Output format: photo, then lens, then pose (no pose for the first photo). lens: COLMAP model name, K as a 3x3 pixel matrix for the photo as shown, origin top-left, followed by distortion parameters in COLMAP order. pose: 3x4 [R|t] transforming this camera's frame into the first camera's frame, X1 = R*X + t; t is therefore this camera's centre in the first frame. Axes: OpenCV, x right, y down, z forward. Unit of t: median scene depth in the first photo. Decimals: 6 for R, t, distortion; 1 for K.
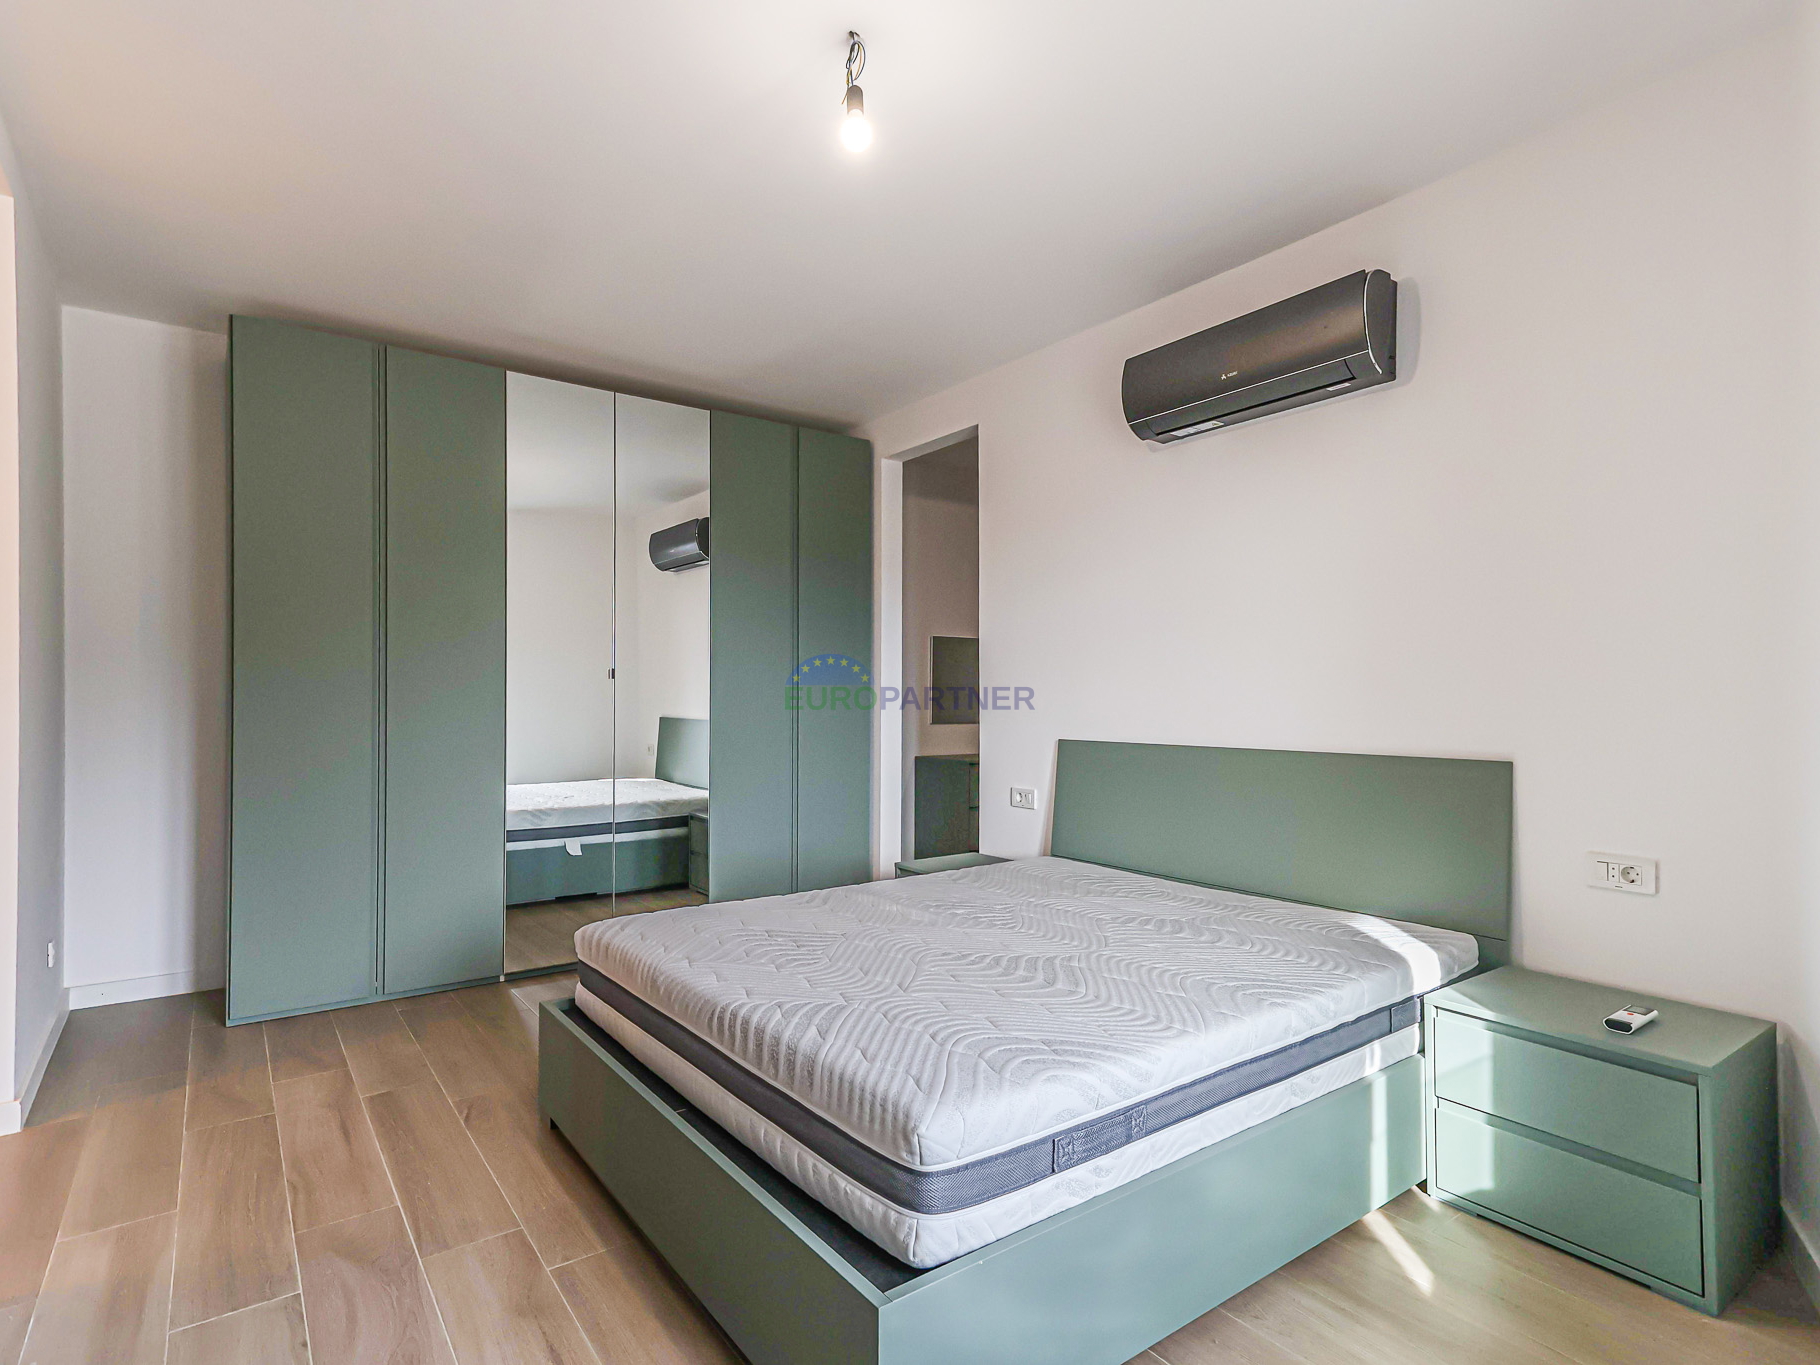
lens RADIAL K [[938.1, 0, 903.9], [0, 938.1, 682.7], [0, 0, 1]] dist [0.019840, 0.000172]
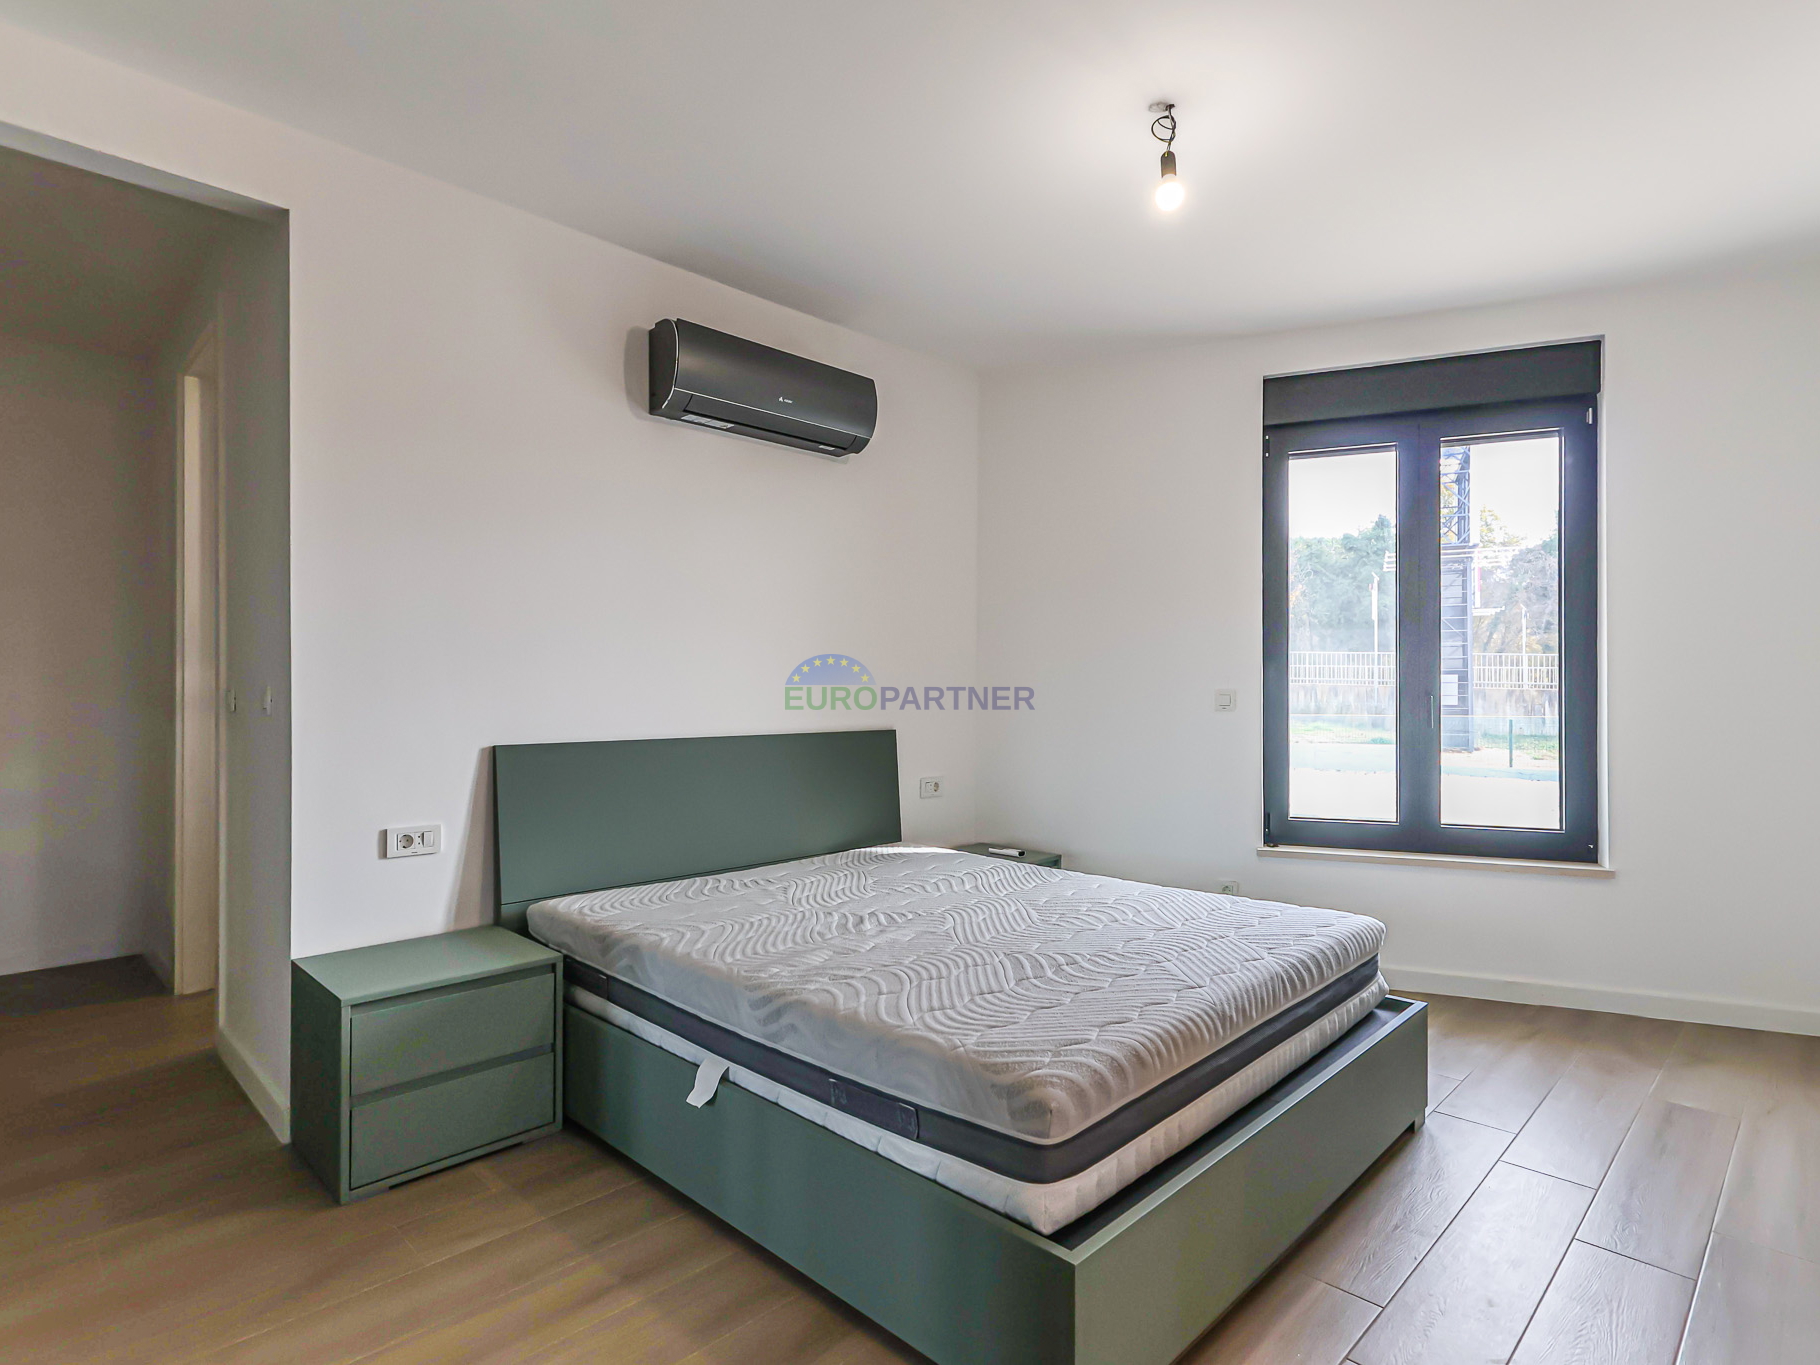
lens RADIAL K [[961.9, 0, 878.4], [0, 961.9, 683.4], [0, 0, 1]] dist [-0.000059, 0.000164]
pose [[-0.147079, 0.005571, 0.989109, -0.846022], [-0.015812, 0.999843, -0.007983, 0.017295], [-0.988998, -0.016814, -0.146968, 1.119454]]
